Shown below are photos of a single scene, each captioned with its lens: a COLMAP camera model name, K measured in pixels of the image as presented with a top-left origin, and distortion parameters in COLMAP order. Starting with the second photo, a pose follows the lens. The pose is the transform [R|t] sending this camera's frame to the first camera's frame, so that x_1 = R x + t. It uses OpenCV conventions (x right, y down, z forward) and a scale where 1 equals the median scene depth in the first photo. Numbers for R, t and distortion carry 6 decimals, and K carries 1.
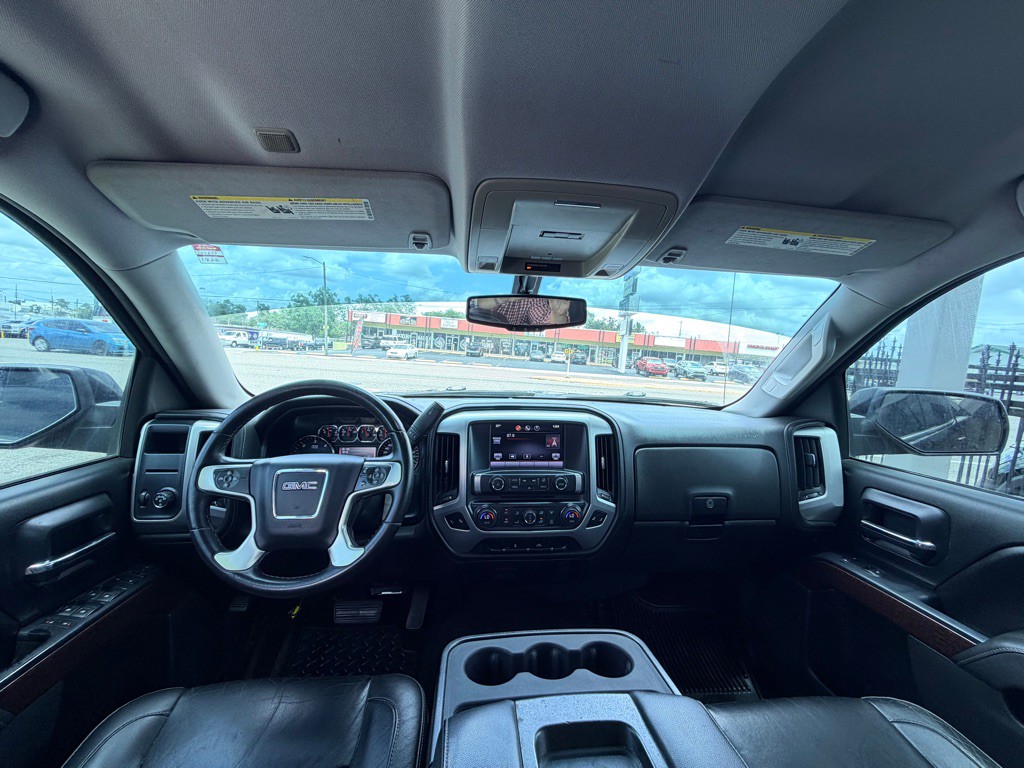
lens RADIAL K [[411.0, 0, 509.7], [0, 411.0, 379.9], [0, 0, 1]] dist [-0.000845, 0.000176]
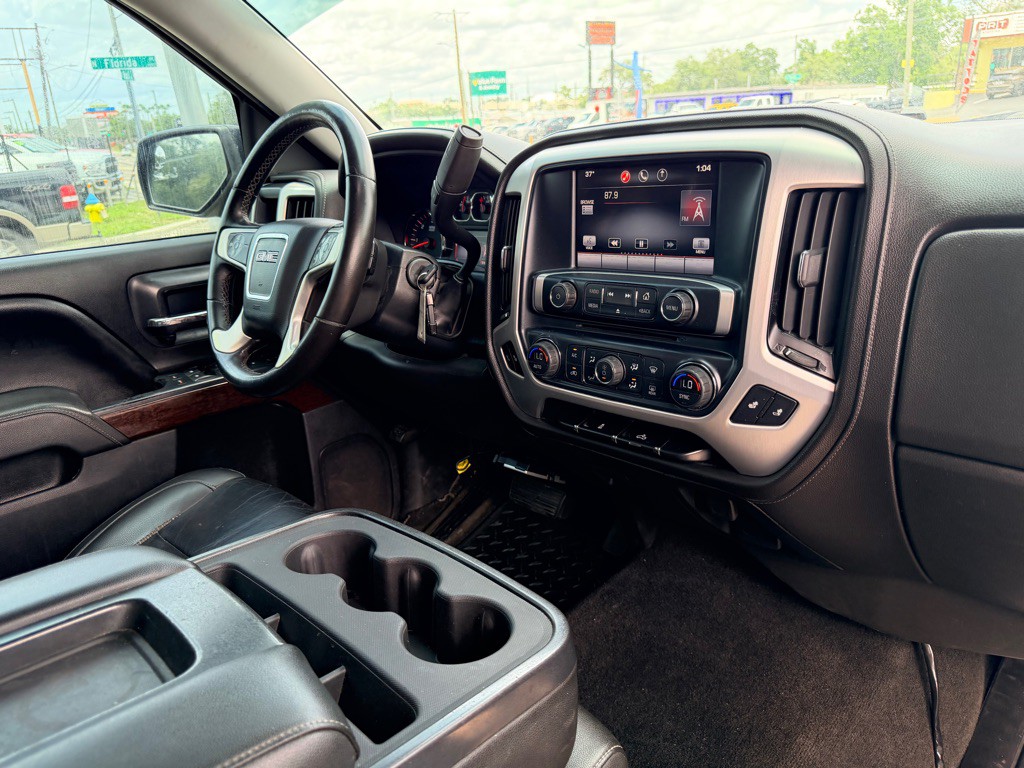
lens RADIAL K [[734.5, 0, 512.0], [0, 734.5, 384.0], [0, 0, 1]] dist [0.087267, -0.088547]
pose [[0.596801, 0.164676, -0.785309, 0.605253], [0.046195, 0.970038, 0.238520, 0.137319], [0.801058, -0.178626, 0.571313, 0.414050]]
